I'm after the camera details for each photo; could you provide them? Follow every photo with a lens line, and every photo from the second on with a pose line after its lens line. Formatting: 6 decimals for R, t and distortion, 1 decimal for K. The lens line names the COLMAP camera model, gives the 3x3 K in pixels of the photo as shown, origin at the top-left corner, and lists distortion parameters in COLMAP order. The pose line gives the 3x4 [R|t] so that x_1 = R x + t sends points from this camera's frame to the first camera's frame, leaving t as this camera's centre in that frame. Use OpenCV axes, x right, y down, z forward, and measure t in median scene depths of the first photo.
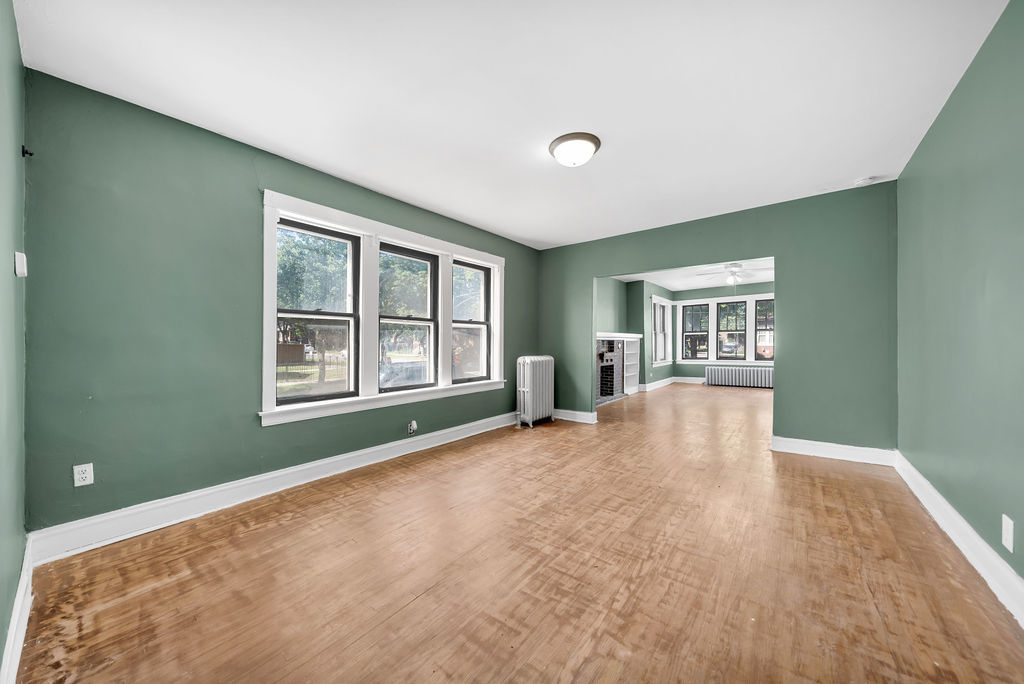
lens RADIAL K [[364.8, 0, 516.3], [0, 364.8, 341.0], [0, 0, 1]] dist [-0.002310, -0.000011]
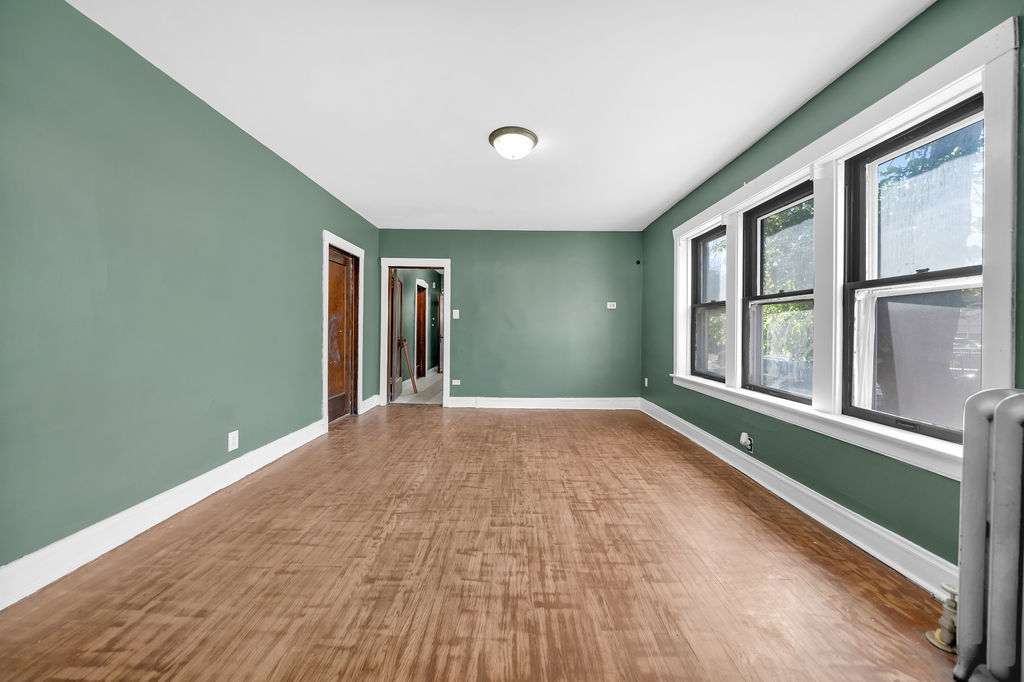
lens RADIAL K [[364.8, 0, 516.3], [0, 364.8, 340.0], [0, 0, 1]] dist [-0.002310, -0.000011]
pose [[-0.797527, 0.012904, -0.603145, 0.646153], [-0.002034, 0.999708, 0.024077, 0.008040], [0.603280, 0.020429, -0.797268, 1.533835]]
